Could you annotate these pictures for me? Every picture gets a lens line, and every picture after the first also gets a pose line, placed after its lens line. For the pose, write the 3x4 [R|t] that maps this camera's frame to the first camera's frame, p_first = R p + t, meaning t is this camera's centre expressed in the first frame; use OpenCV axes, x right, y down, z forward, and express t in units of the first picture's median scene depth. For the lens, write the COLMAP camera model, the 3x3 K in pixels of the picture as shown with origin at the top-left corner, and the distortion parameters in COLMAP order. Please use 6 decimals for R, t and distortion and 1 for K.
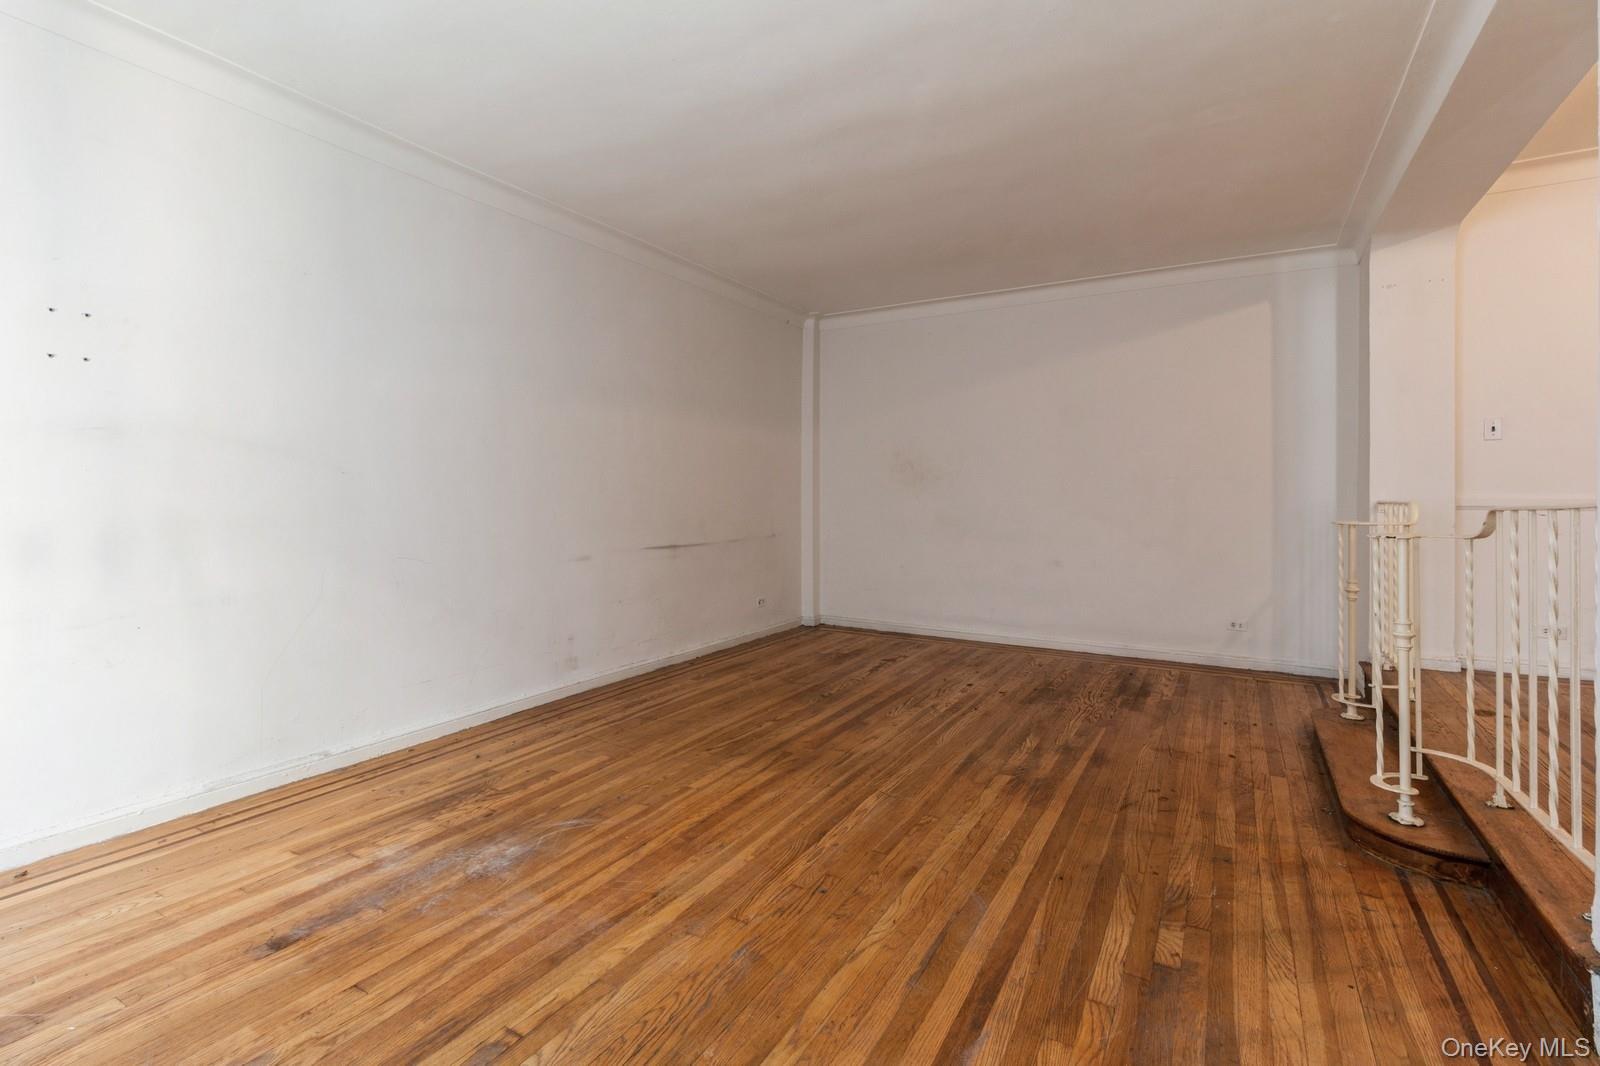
lens RADIAL K [[745.1, 0, 795.5], [0, 745.1, 498.7], [0, 0, 1]] dist [0.001088, 0.000367]
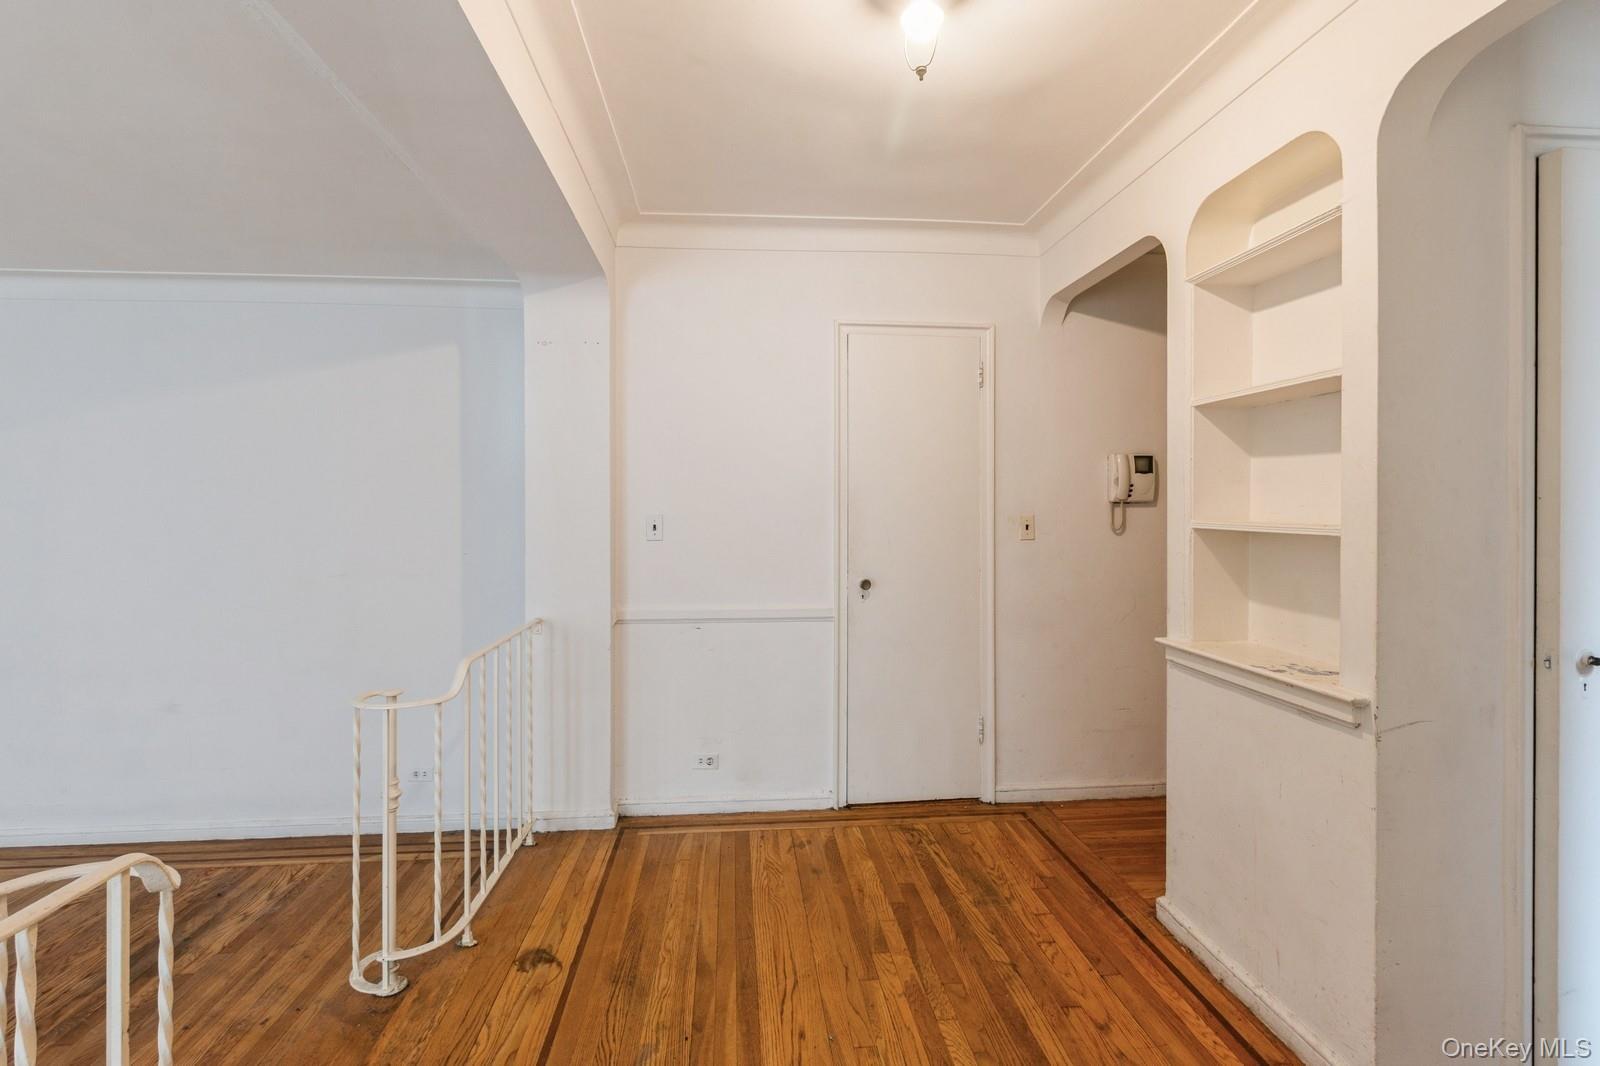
lens RADIAL K [[739.6, 0, 793.4], [0, 739.6, 512.6], [0, 0, 1]] dist [0.003663, 0.000432]
pose [[0.818109, -0.009288, 0.574988, 0.837894], [0.007373, 0.999957, 0.005663, -0.163501], [-0.575015, -0.000394, 0.818142, 0.321155]]
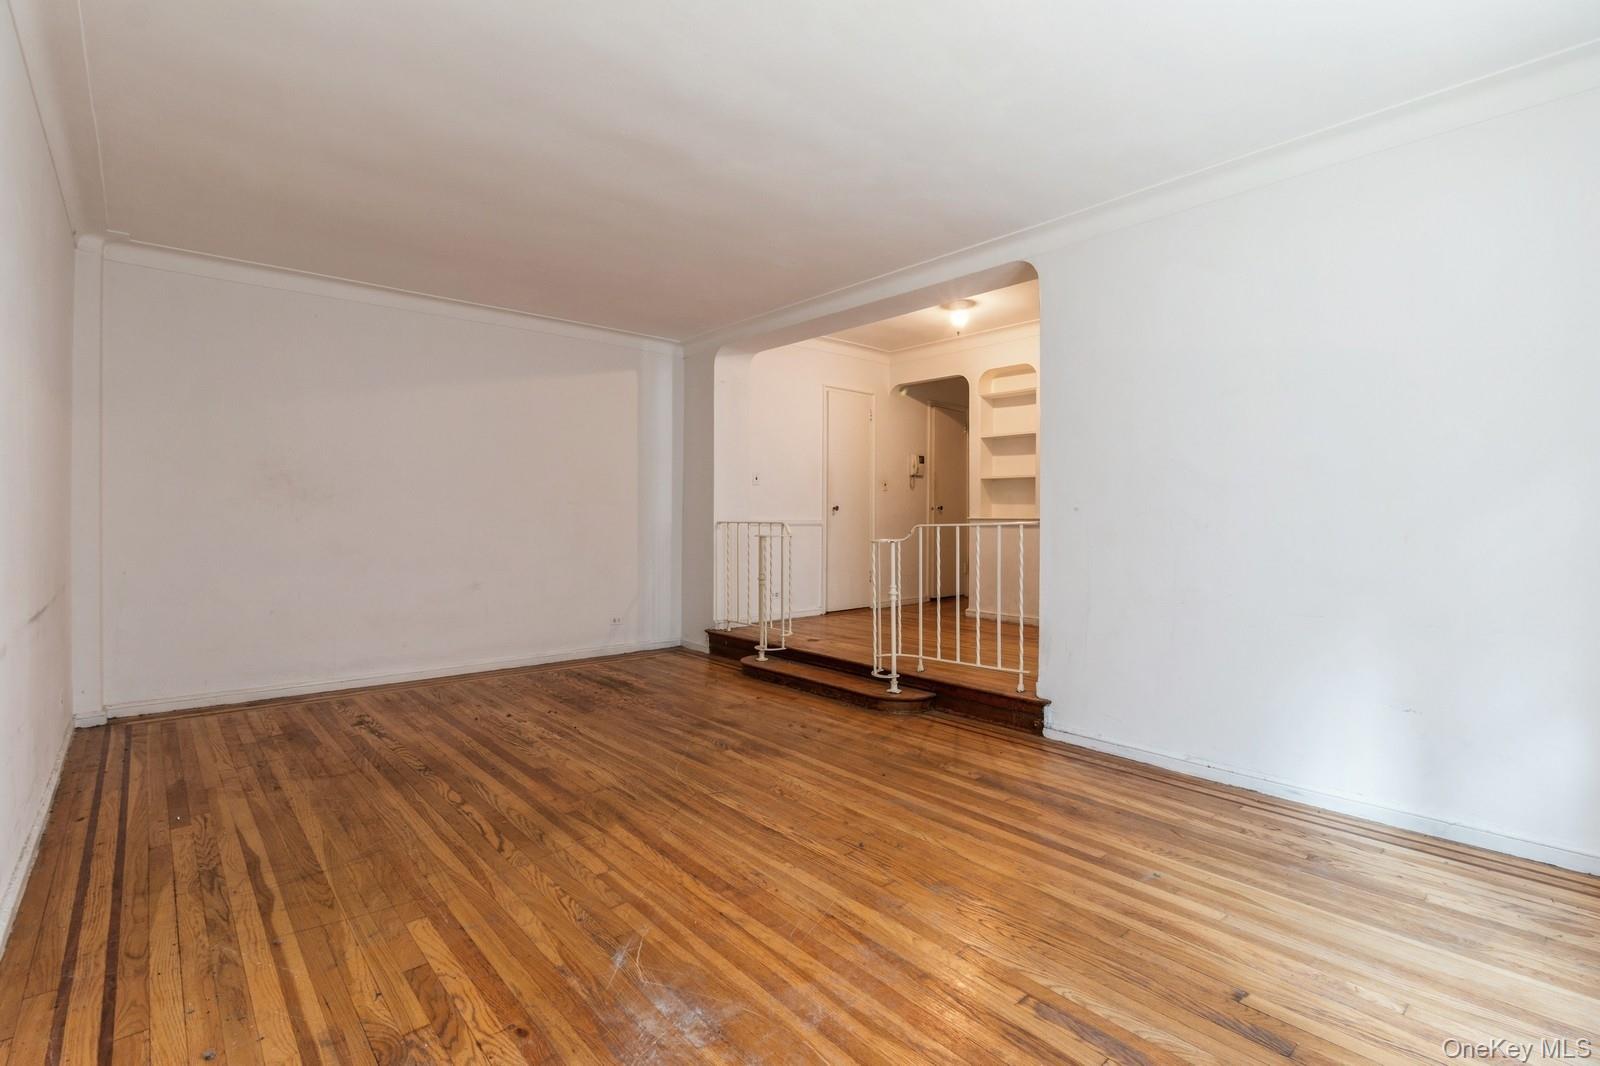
lens RADIAL K [[739.6, 0, 793.4], [0, 739.6, 512.6], [0, 0, 1]] dist [0.003663, 0.000432]
pose [[0.317945, 0.004378, 0.948099, -0.892763], [0.002722, 0.999981, -0.005530, -0.009237], [-0.948105, 0.004339, 0.317927, 0.556745]]
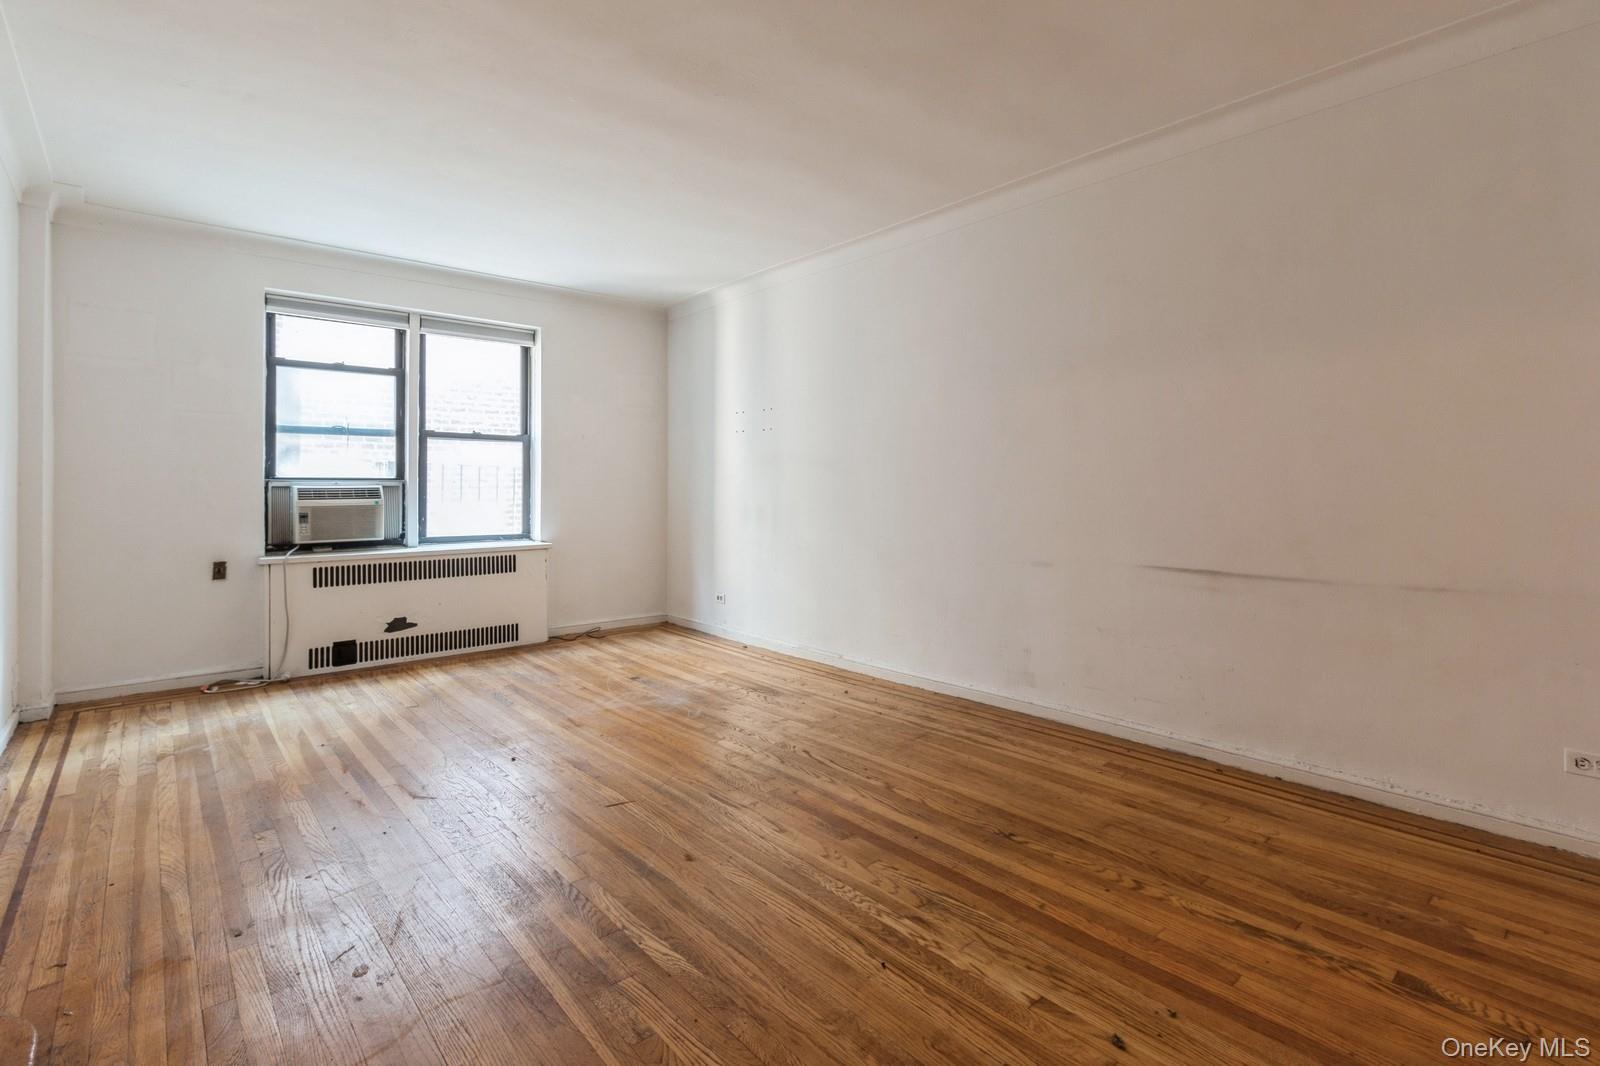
lens RADIAL K [[755.8, 0, 797.4], [0, 755.8, 476.3], [0, 0, 1]] dist [-0.000263, 0.000996]
pose [[-0.324588, -0.018797, -0.945669, 0.991537], [-0.004426, 0.999822, -0.018354, -0.007148], [0.945845, -0.001772, -0.324613, 1.564226]]
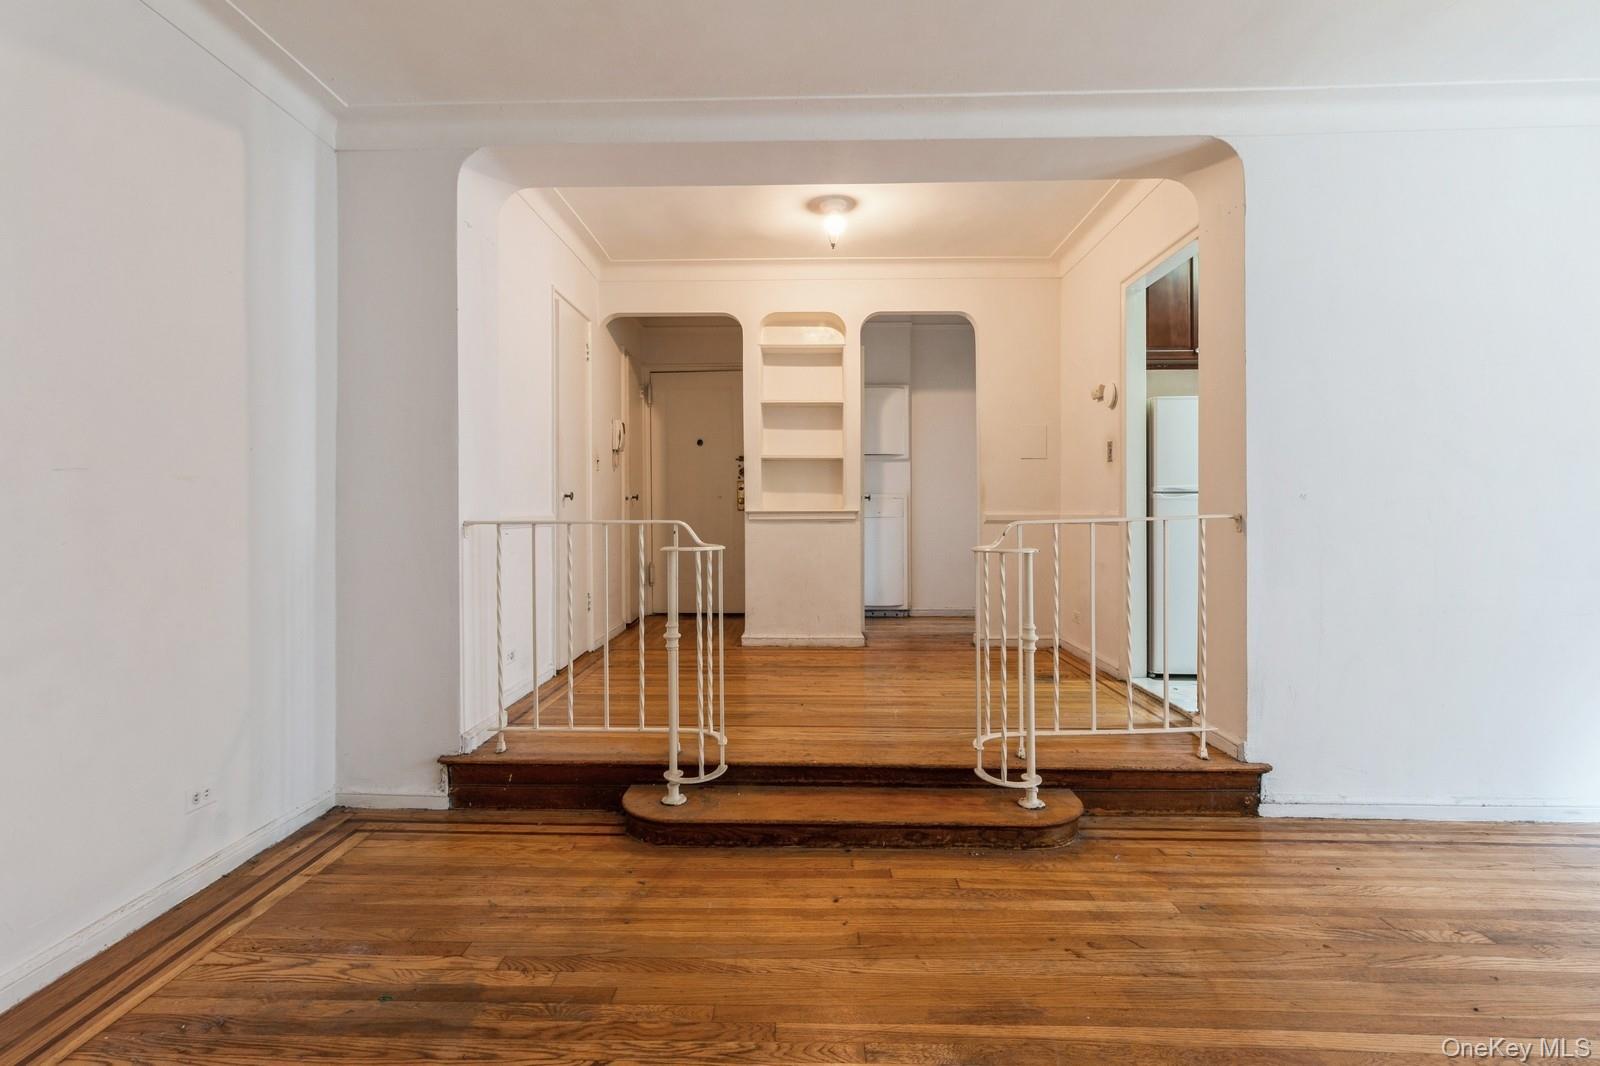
lens RADIAL K [[739.6, 0, 793.4], [0, 739.6, 512.6], [0, 0, 1]] dist [0.003663, 0.000432]
pose [[-0.483406, -0.003824, 0.875388, 0.021422], [0.006060, 0.999952, 0.007714, -0.012715], [-0.875375, 0.009034, -0.483360, 1.588660]]
